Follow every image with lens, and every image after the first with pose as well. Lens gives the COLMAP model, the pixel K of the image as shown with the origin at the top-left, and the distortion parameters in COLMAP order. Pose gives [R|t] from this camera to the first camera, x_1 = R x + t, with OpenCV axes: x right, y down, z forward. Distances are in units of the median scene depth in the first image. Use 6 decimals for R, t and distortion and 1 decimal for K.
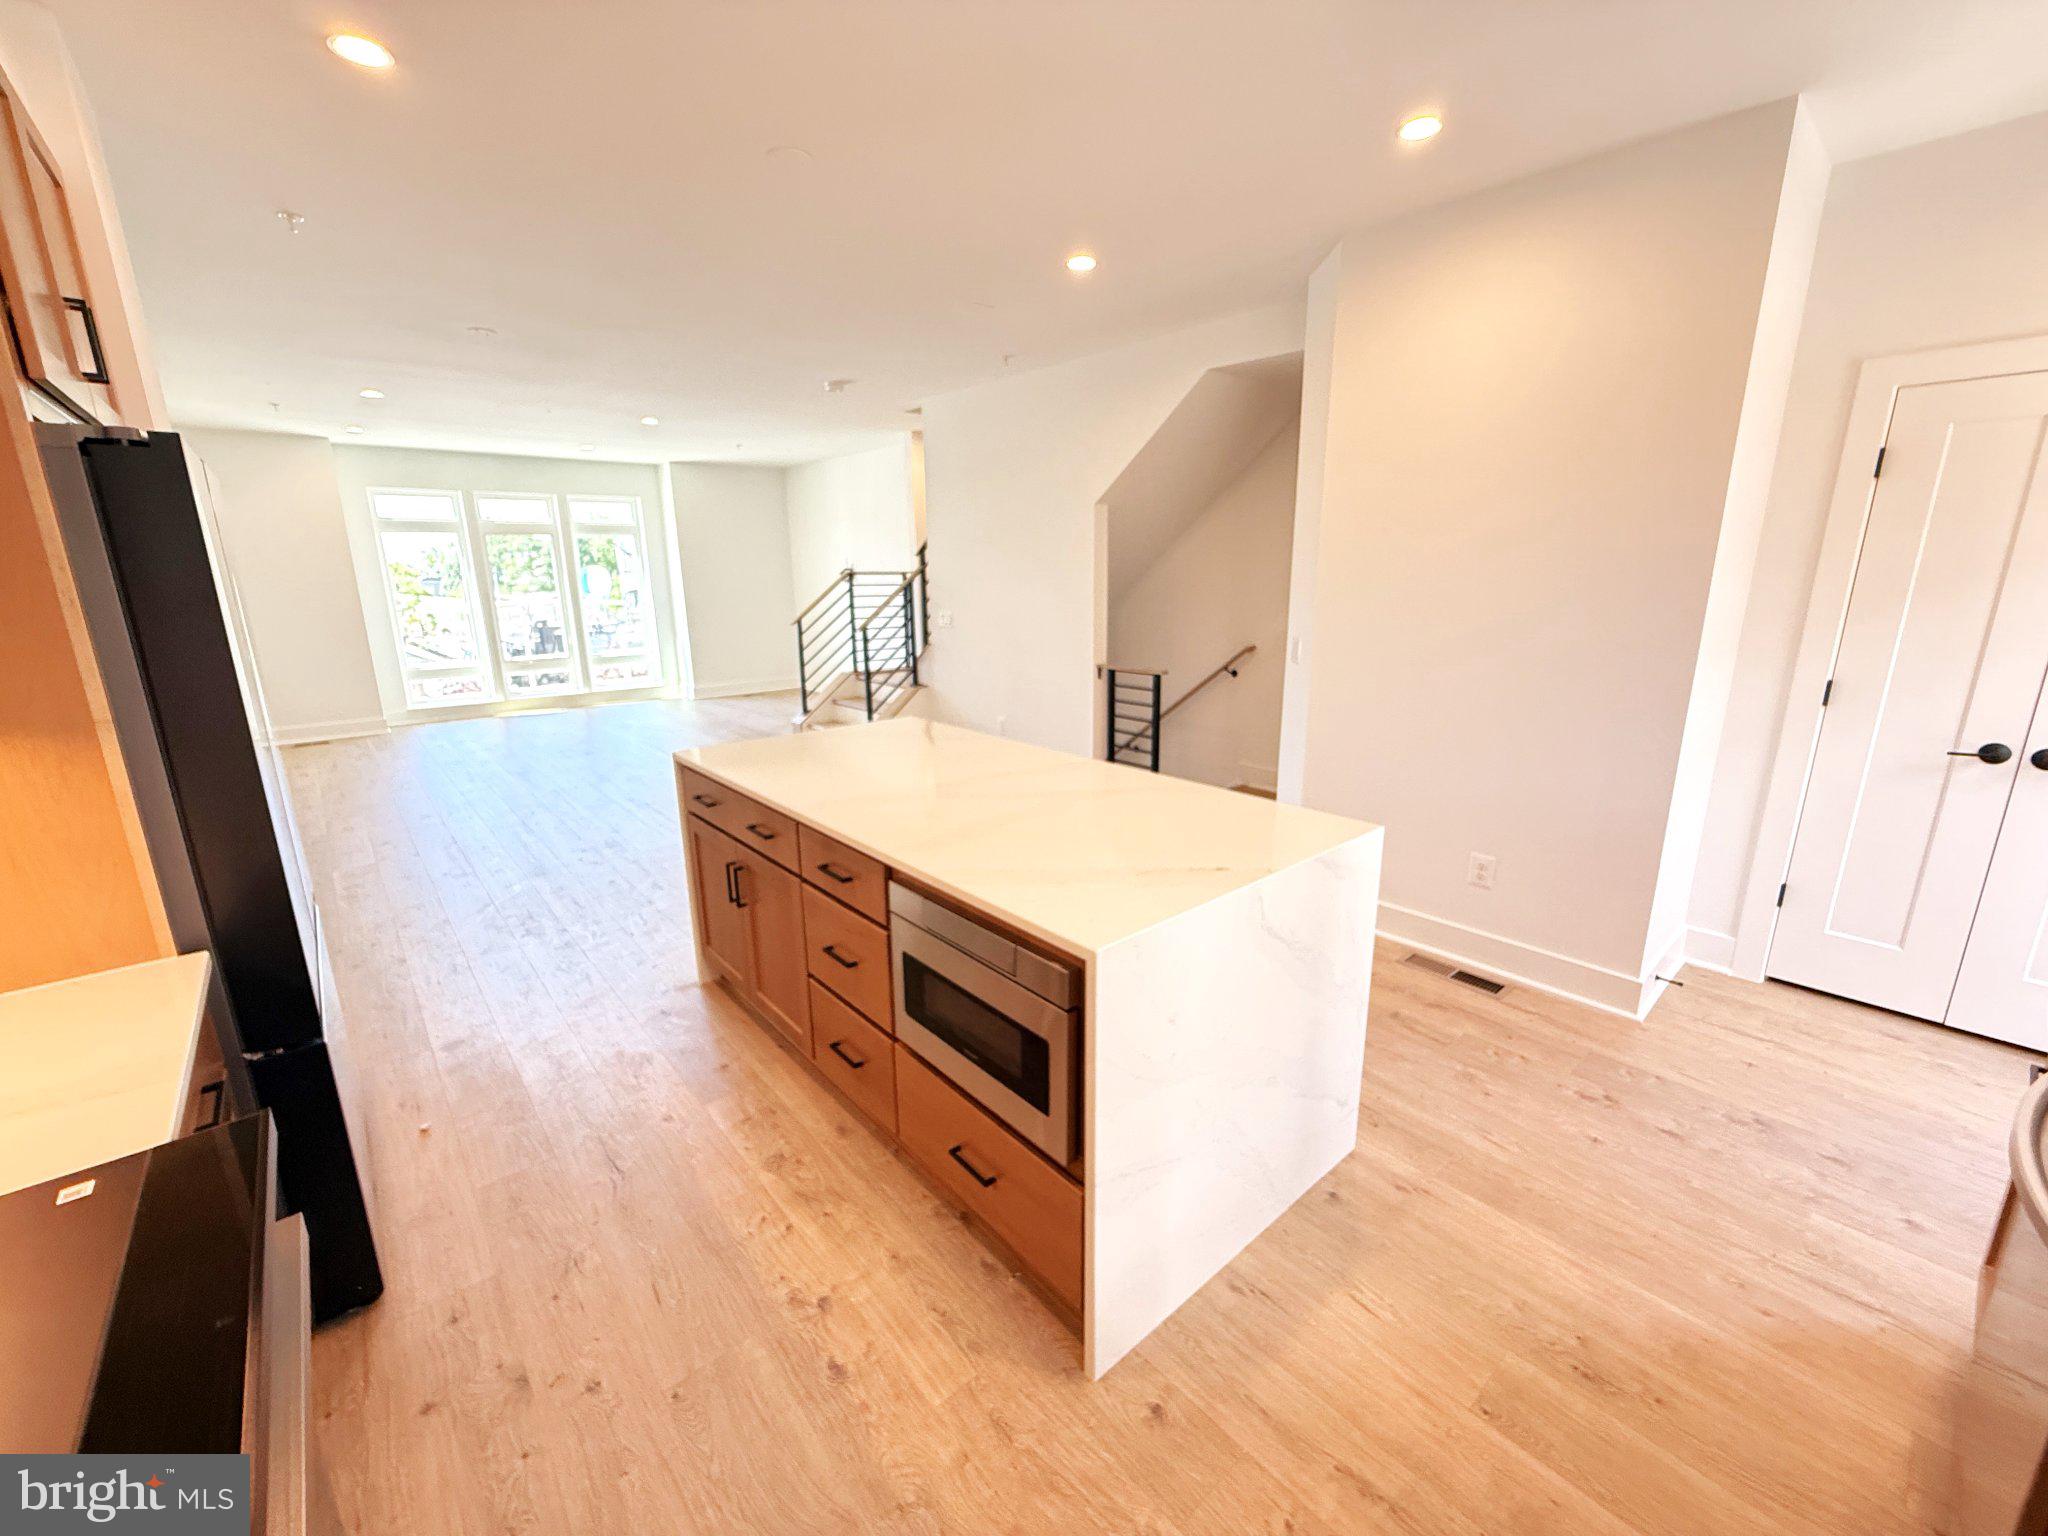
lens RADIAL K [[824.9, 0, 1022.6], [0, 824.9, 768.2], [0, 0, 1]] dist [0.000098, -0.000035]
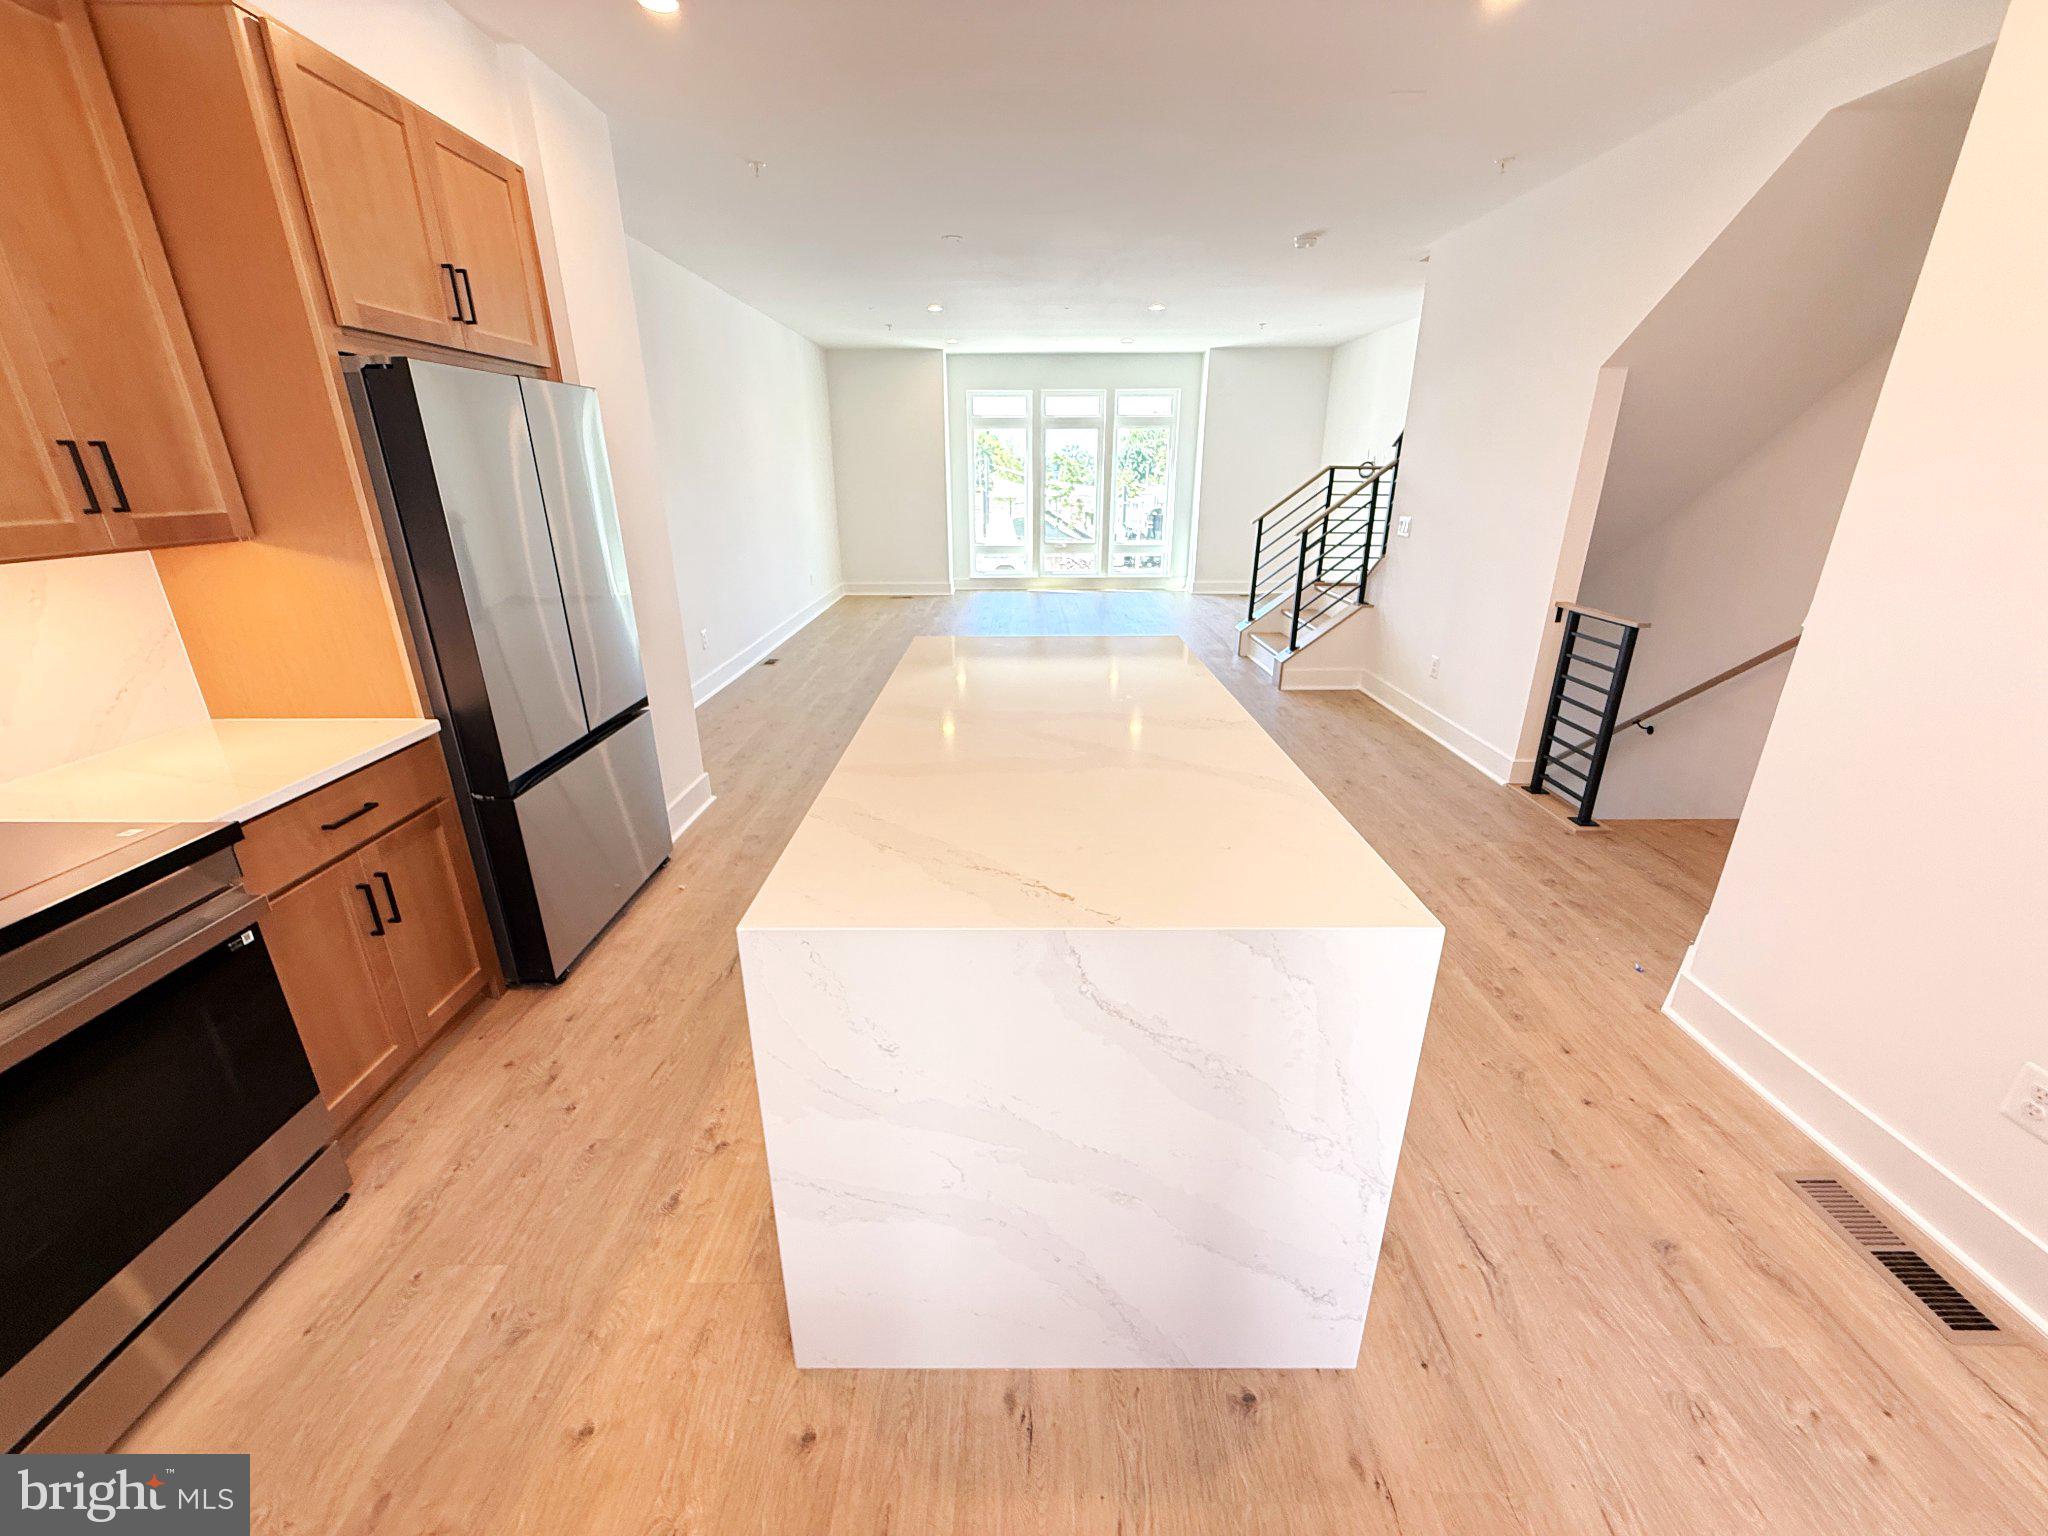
lens RADIAL K [[820.2, 0, 1021.0], [0, 820.2, 765.6], [0, 0, 1]] dist [0.000896, 0.000438]
pose [[0.756784, 0.235168, -0.609896, 0.425219], [-0.162122, 0.971416, 0.173398, -0.072922], [0.633241, -0.032347, 0.773278, 0.289892]]
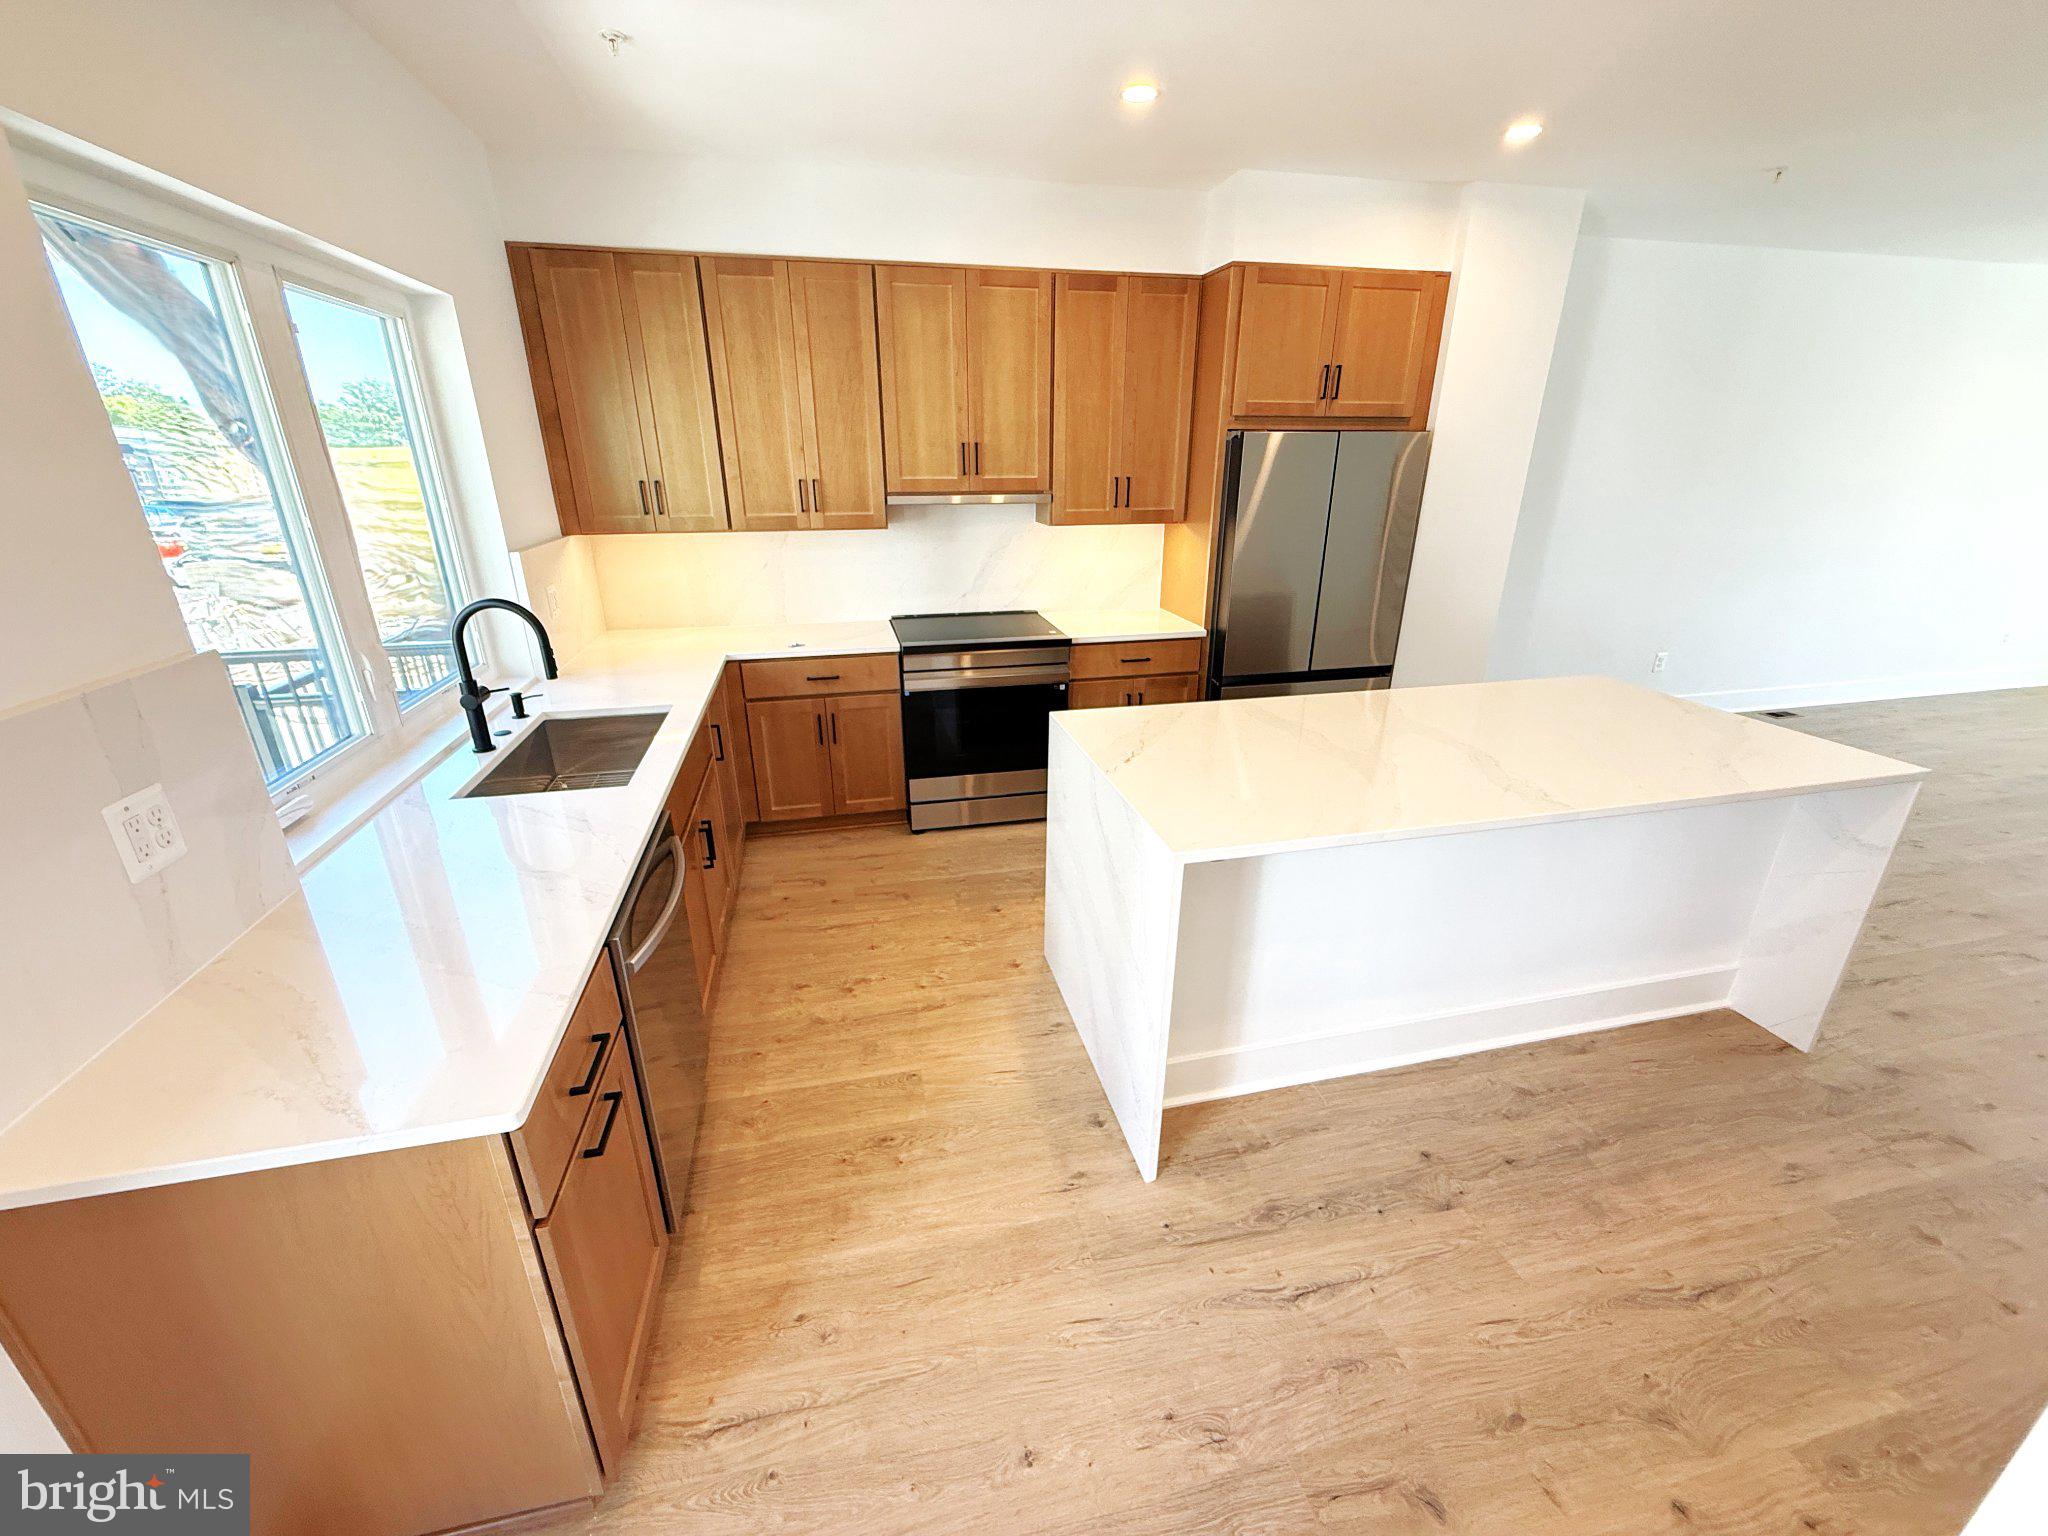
lens RADIAL K [[821.2, 0, 1019.1], [0, 821.2, 763.8], [0, 0, 1]] dist [0.001437, 0.000091]
pose [[-0.472815, 0.323899, -0.819473, 0.925543], [-0.203576, 0.864679, 0.459225, -0.286237], [0.857323, 0.383954, -0.342895, 0.882913]]
